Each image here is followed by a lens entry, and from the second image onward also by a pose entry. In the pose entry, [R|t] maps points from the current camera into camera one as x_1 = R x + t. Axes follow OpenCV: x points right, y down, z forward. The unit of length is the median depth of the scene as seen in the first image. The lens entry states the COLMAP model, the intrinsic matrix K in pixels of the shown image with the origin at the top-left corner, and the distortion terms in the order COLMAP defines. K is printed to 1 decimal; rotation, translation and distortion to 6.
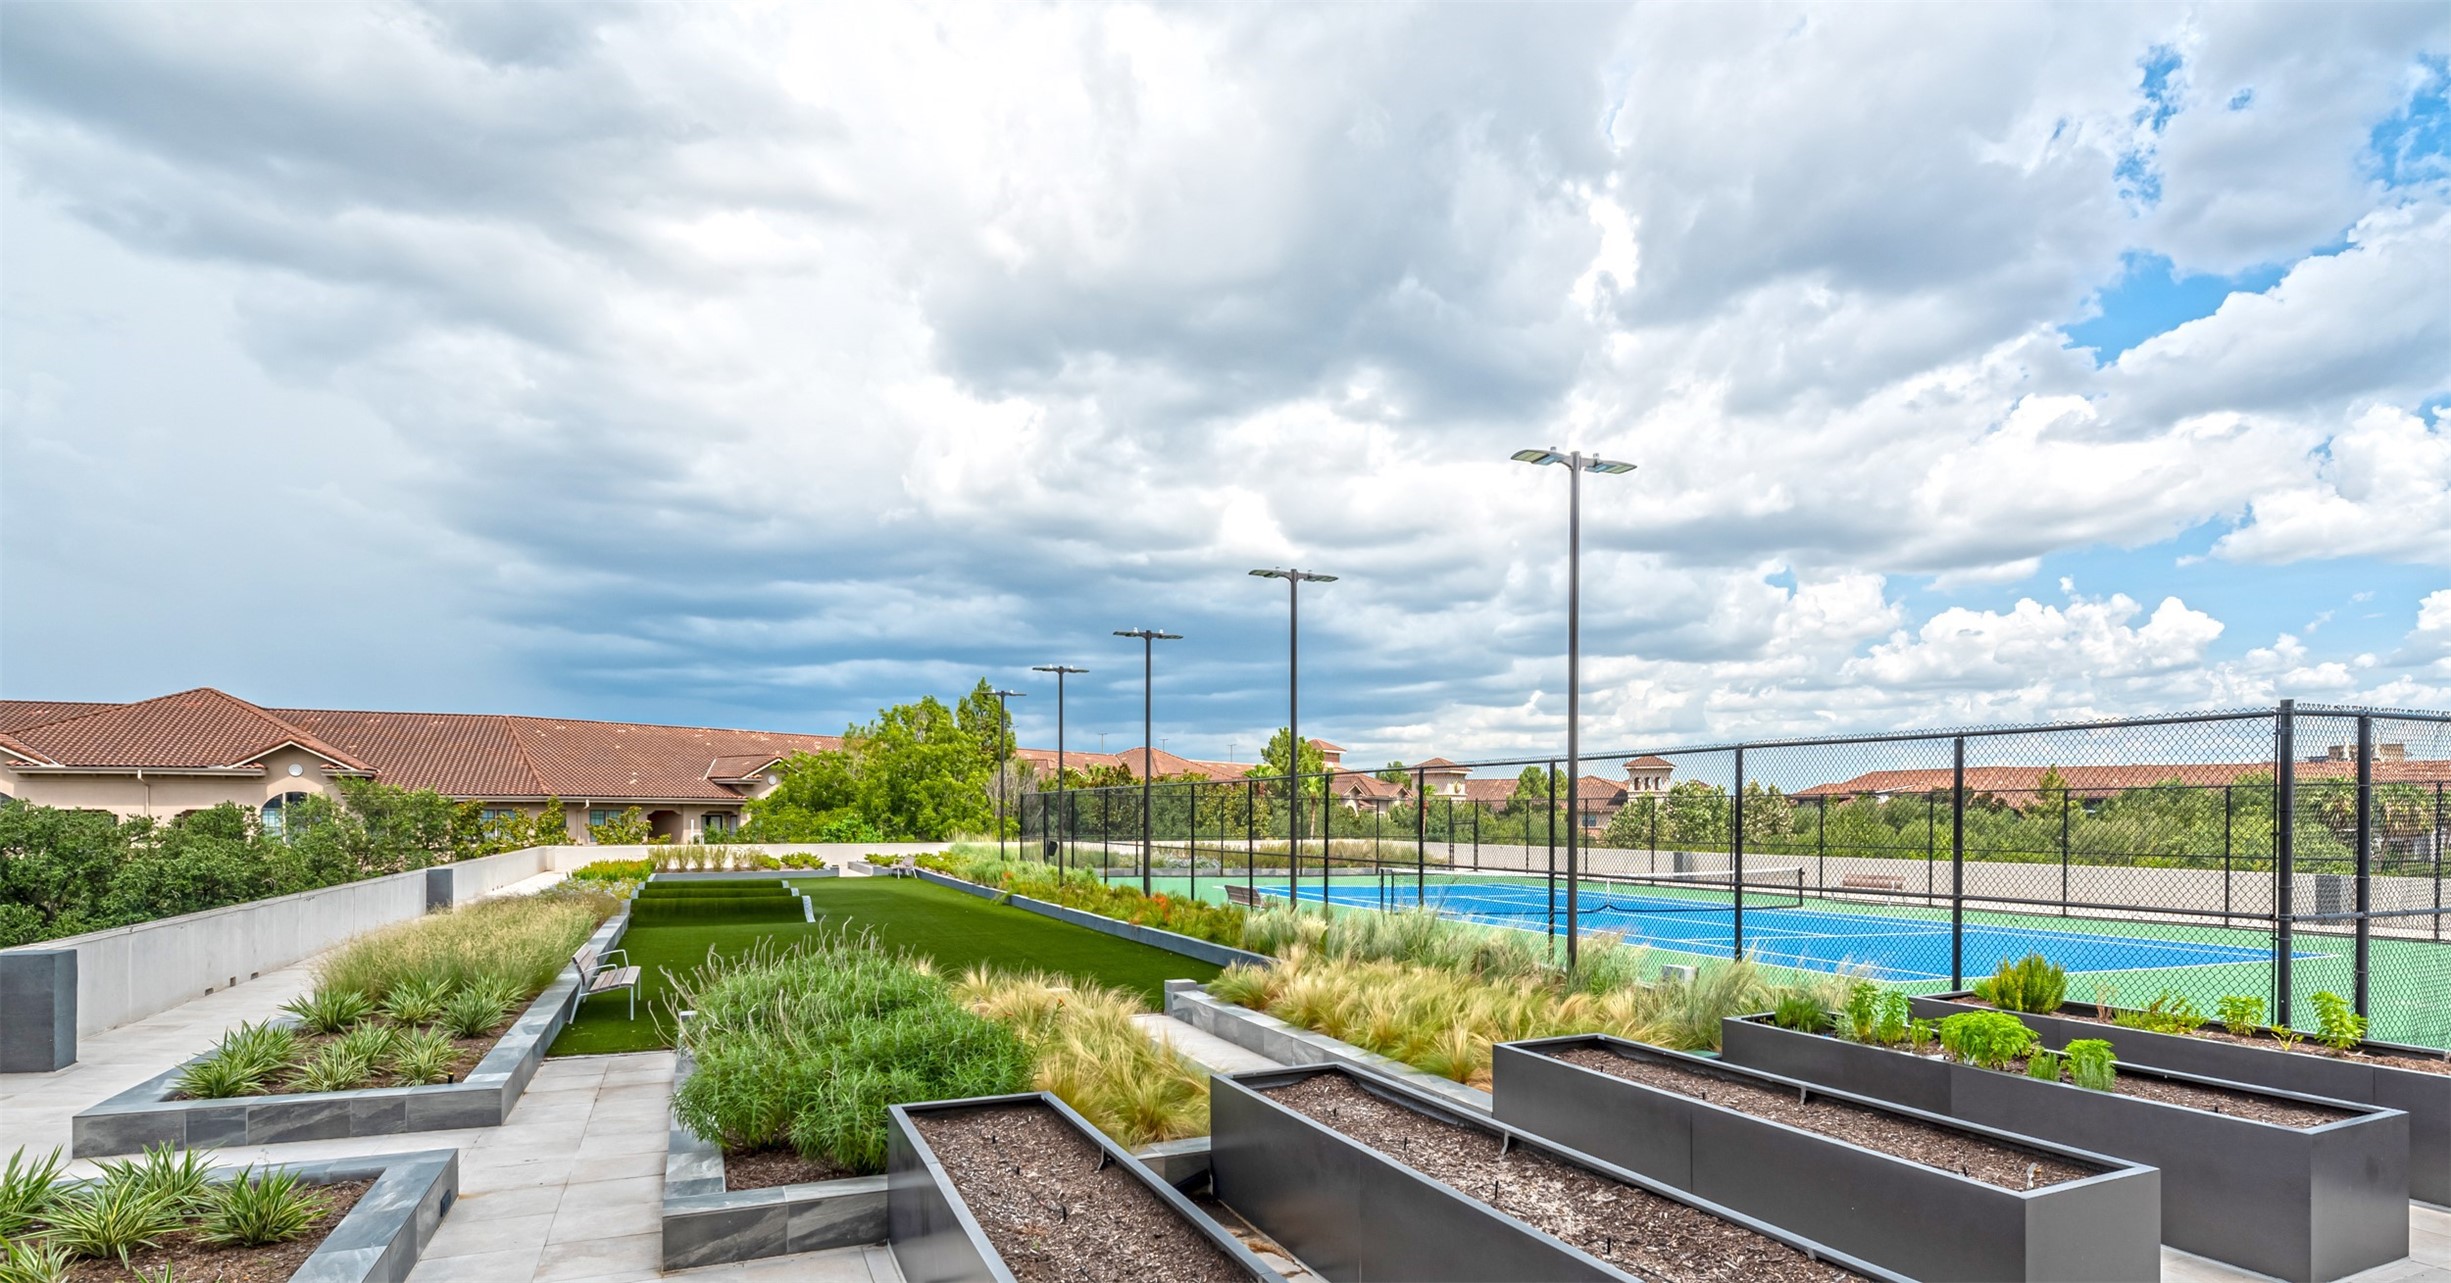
lens RADIAL K [[1360.8, 0, 1223.5], [0, 1360.8, 640.7], [0, 0, 1]] dist [-0.005097, -0.000821]
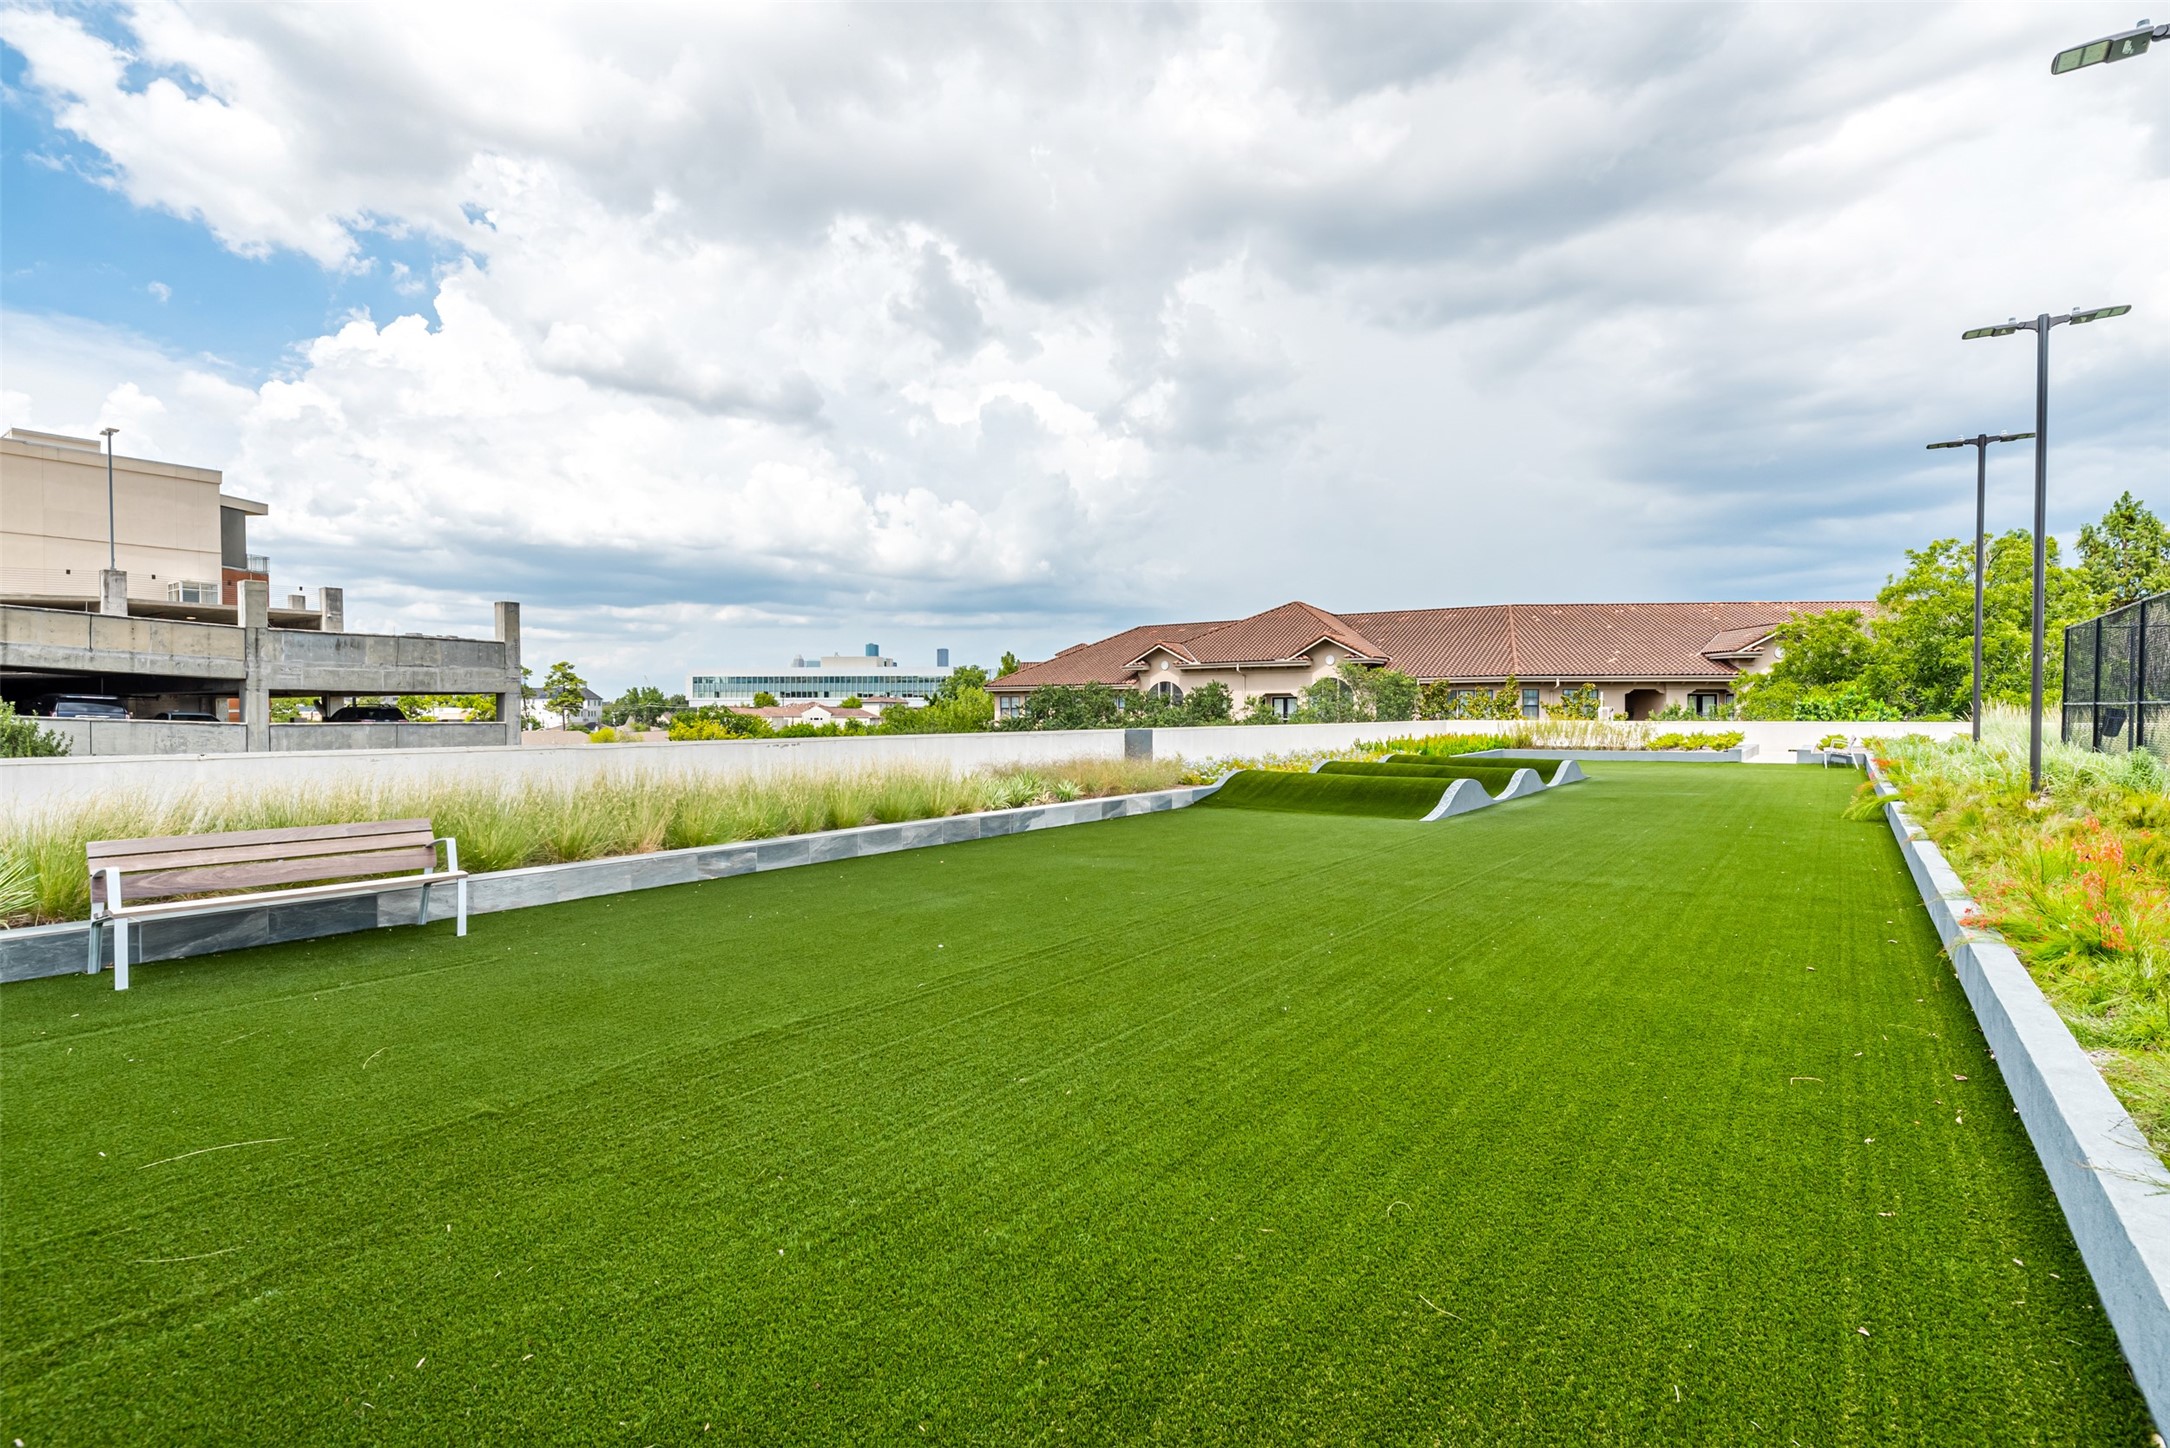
lens RADIAL K [[1035.3, 0, 1044.3], [0, 1035.3, 728.5], [0, 0, 1]] dist [-0.002539, -0.001172]
pose [[0.499546, 0.016169, -0.866136, 0.005058], [0.109143, 0.990684, 0.081443, 0.046587], [0.859384, -0.135217, 0.493128, 0.272186]]
